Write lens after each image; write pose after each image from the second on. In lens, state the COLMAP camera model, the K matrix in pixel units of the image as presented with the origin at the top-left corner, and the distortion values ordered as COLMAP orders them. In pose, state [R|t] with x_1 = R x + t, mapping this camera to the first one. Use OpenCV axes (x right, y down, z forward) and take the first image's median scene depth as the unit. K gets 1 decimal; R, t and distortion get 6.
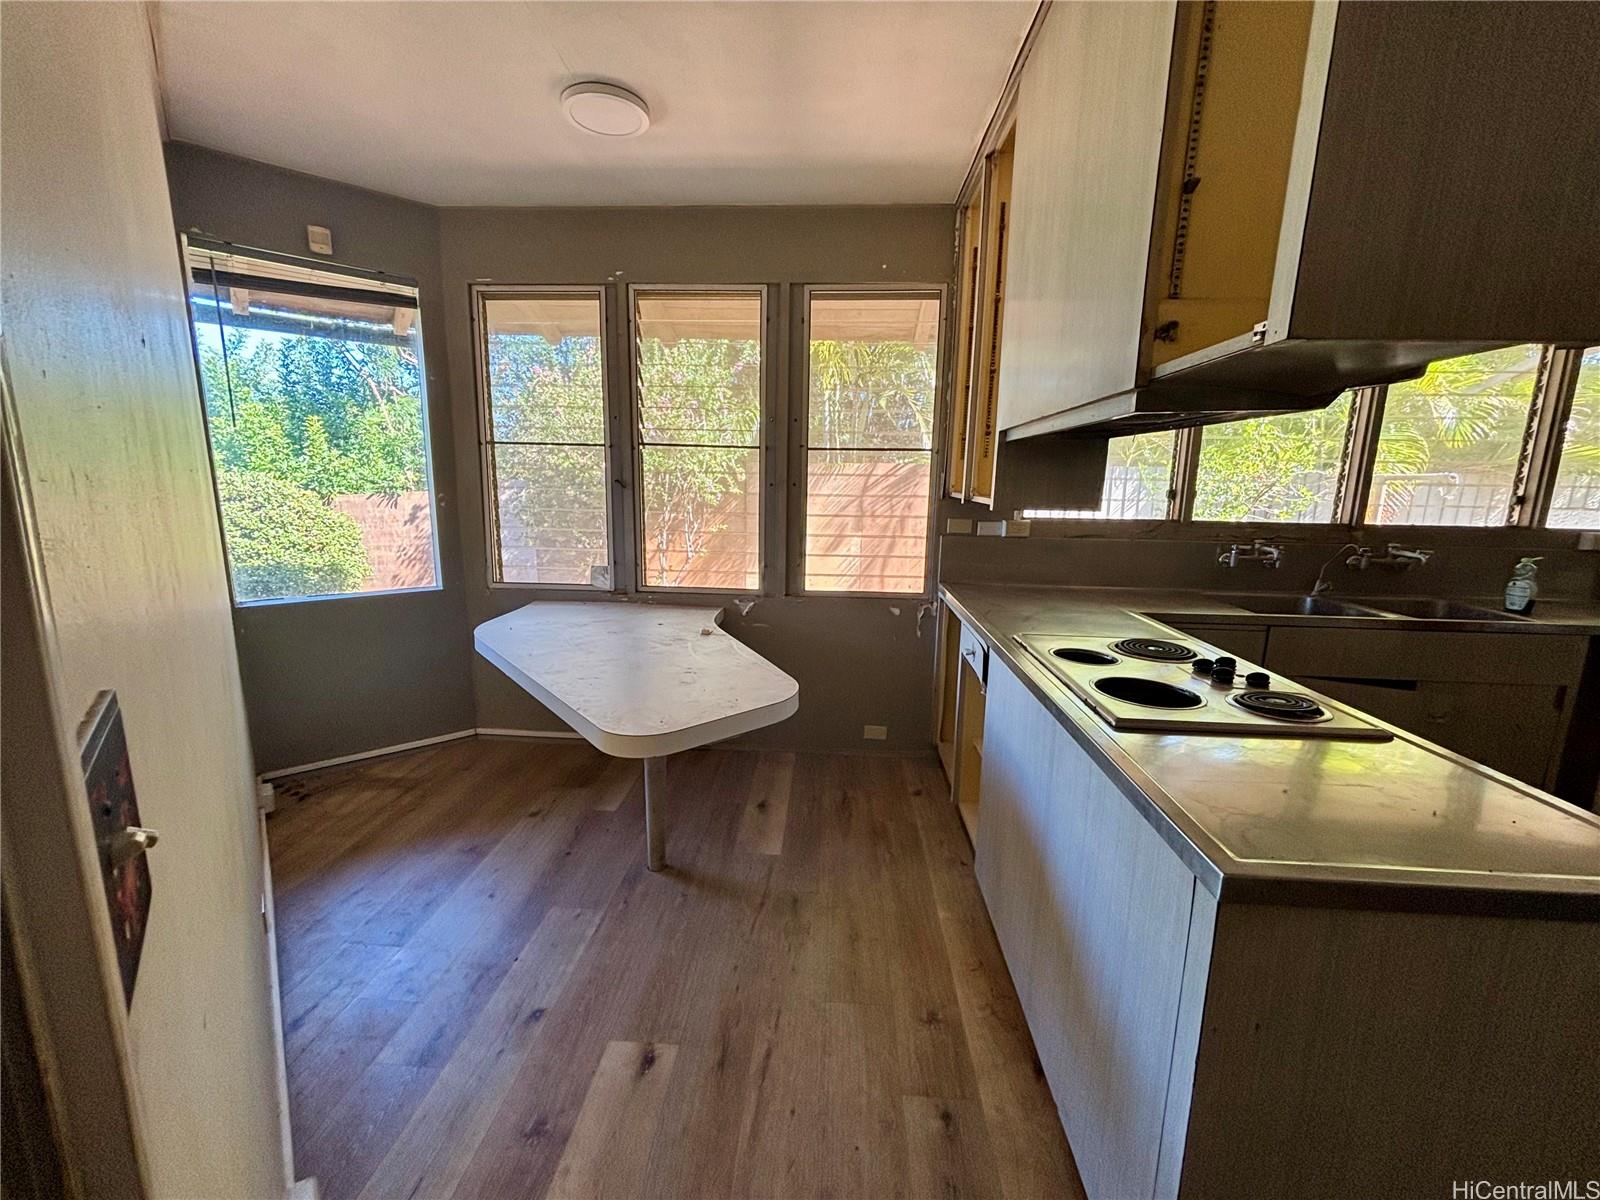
lens RADIAL K [[642.7, 0, 800.0], [0, 642.7, 600.0], [0, 0, 1]] dist [0.003102, 0.000828]
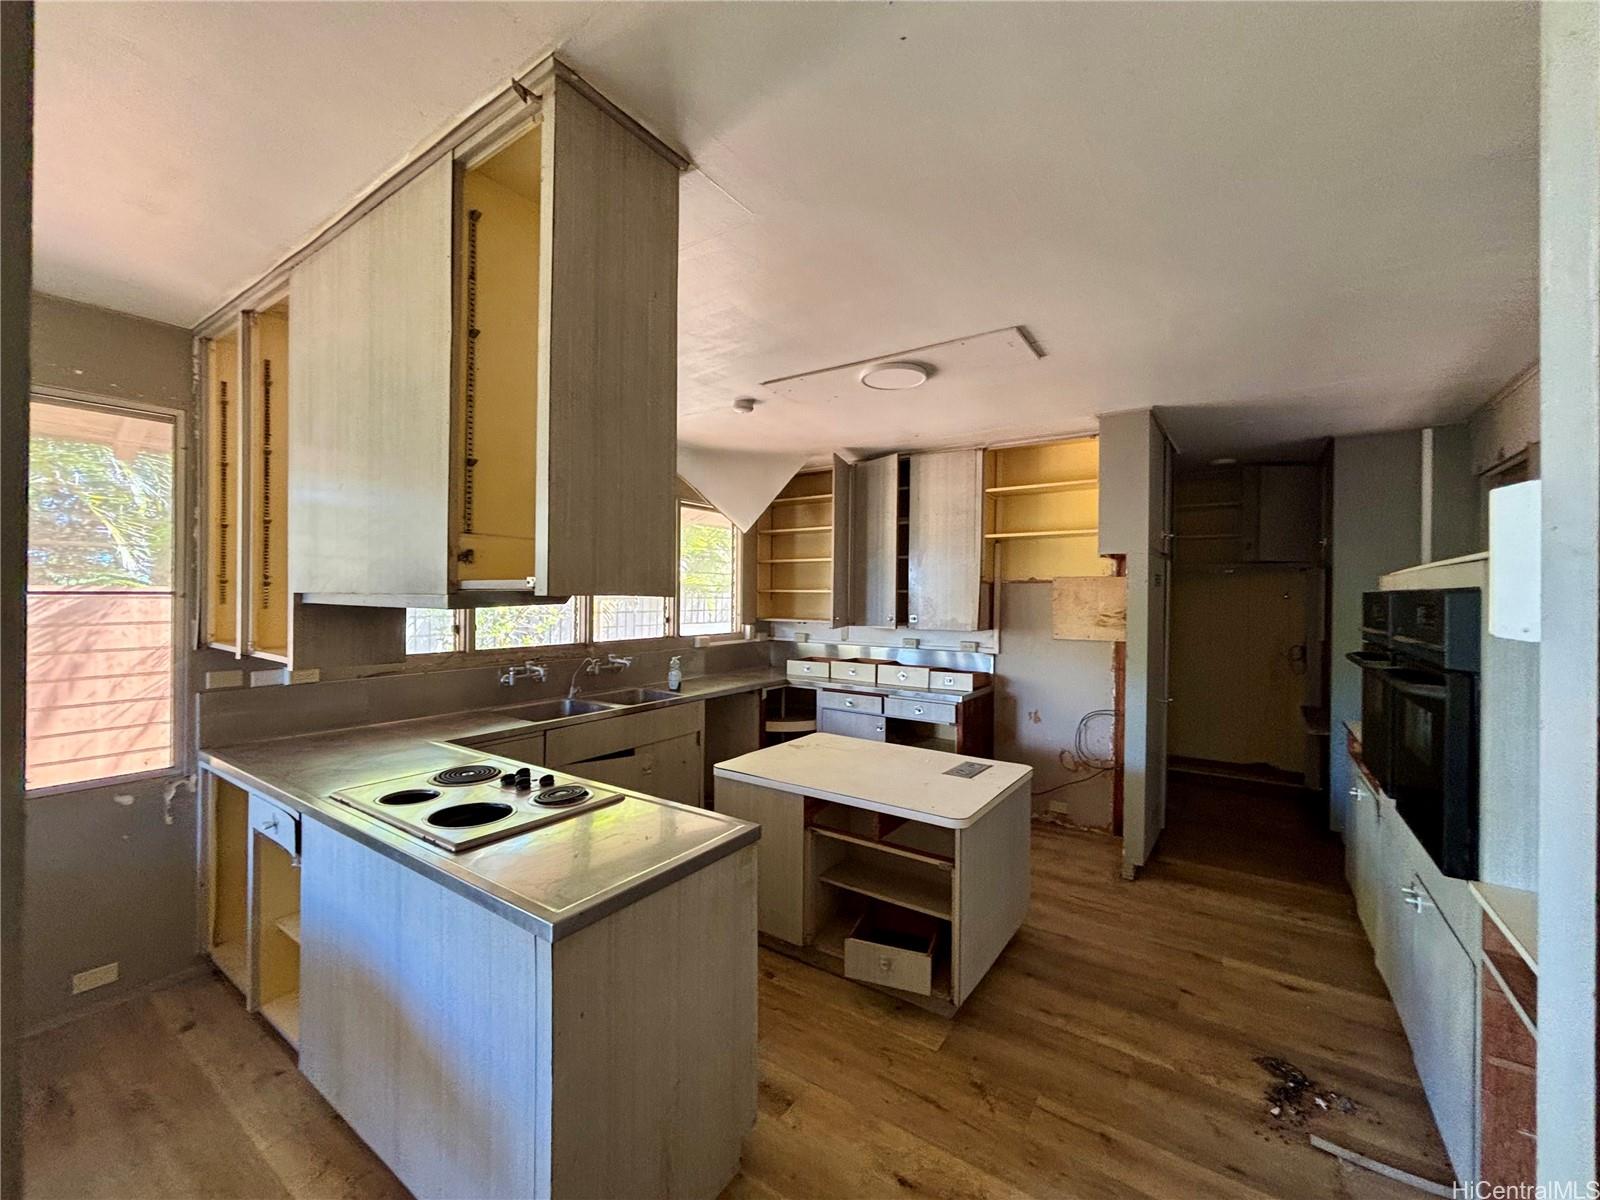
lens RADIAL K [[642.7, 0, 800.0], [0, 642.7, 600.0], [0, 0, 1]] dist [0.003102, 0.000828]
pose [[0.515222, -0.014486, 0.856934, -0.140320], [0.153424, 0.985265, -0.075589, -0.053772], [-0.843212, 0.170420, 0.509853, -0.170709]]
